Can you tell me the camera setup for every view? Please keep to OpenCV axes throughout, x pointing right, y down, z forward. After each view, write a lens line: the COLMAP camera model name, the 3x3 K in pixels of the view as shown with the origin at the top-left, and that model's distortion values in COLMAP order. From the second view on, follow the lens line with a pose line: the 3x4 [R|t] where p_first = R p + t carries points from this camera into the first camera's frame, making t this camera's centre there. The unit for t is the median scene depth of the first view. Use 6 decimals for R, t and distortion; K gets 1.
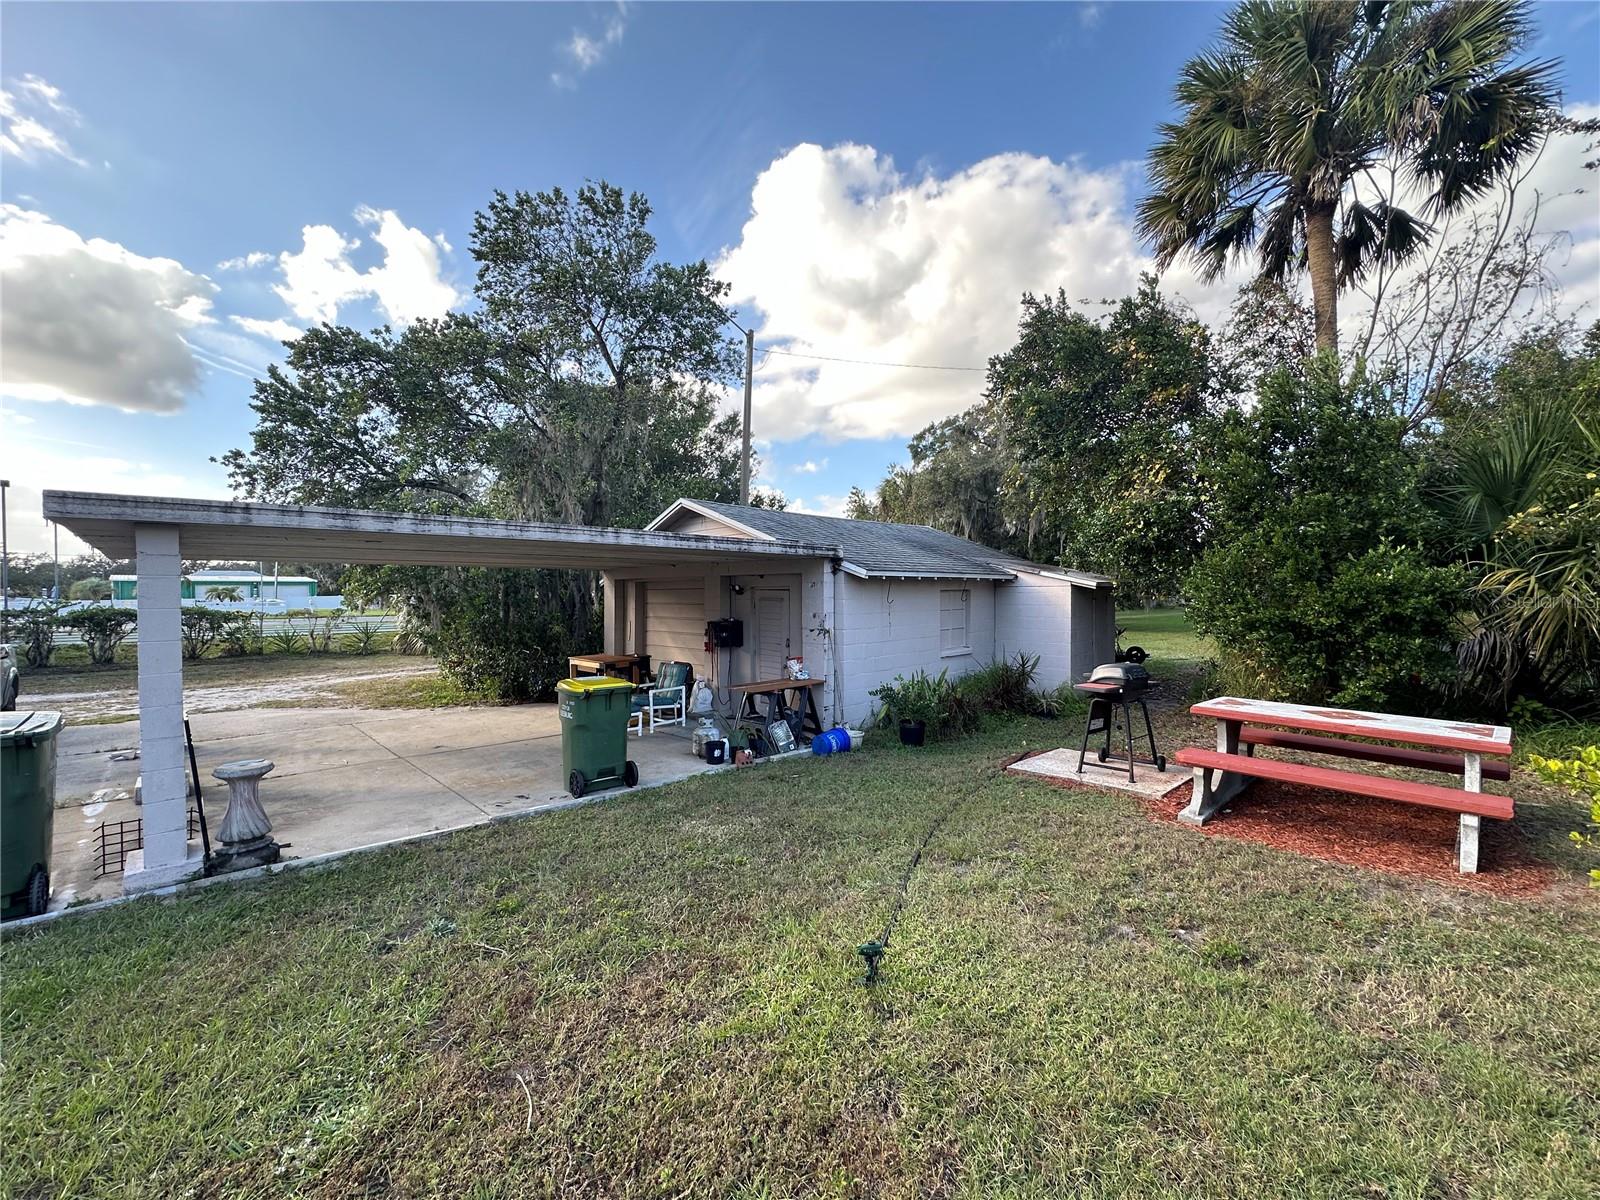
lens RADIAL K [[640.2, 0, 799.2], [0, 640.2, 595.6], [0, 0, 1]] dist [-0.007558, 0.000676]
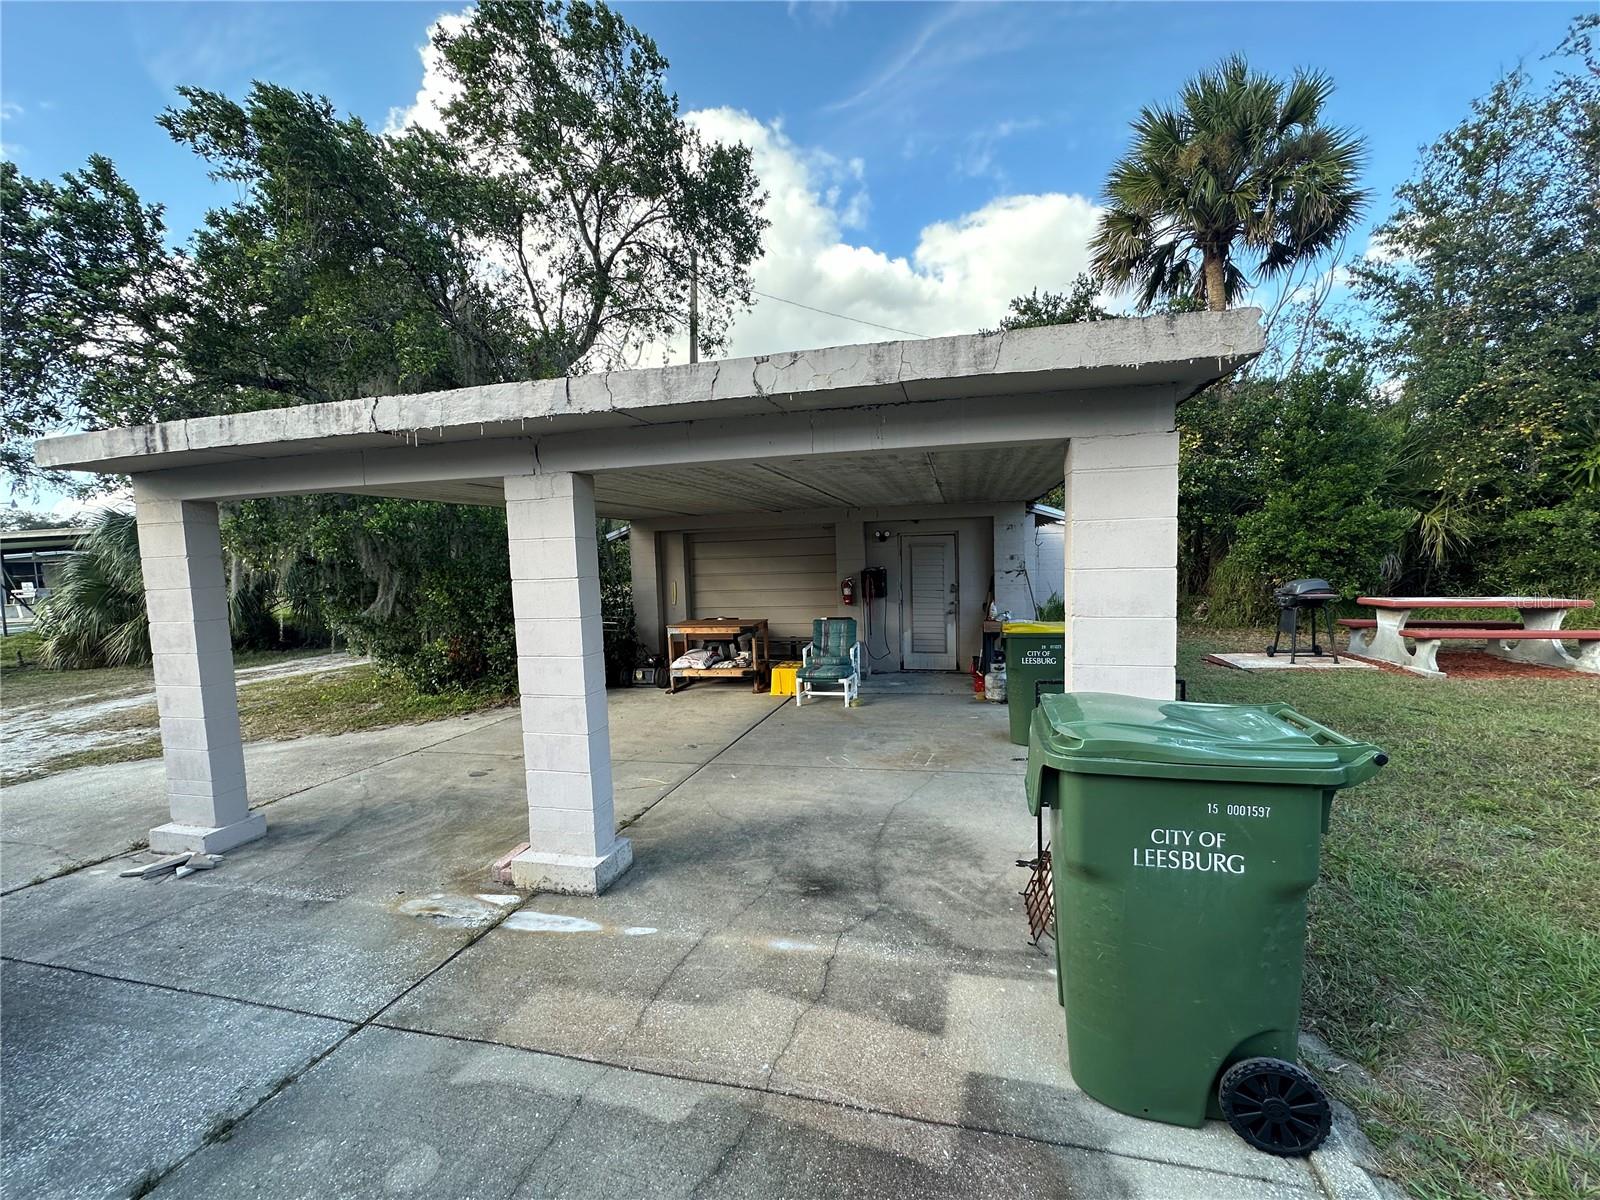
lens RADIAL K [[640.2, 0, 804.8], [0, 640.2, 606.2], [0, 0, 1]] dist [-0.007558, 0.000676]
pose [[0.852431, -0.059536, 0.519439, -0.684473], [0.029123, 0.997360, 0.066521, 0.026722], [-0.522028, -0.041577, 0.851914, 0.259876]]
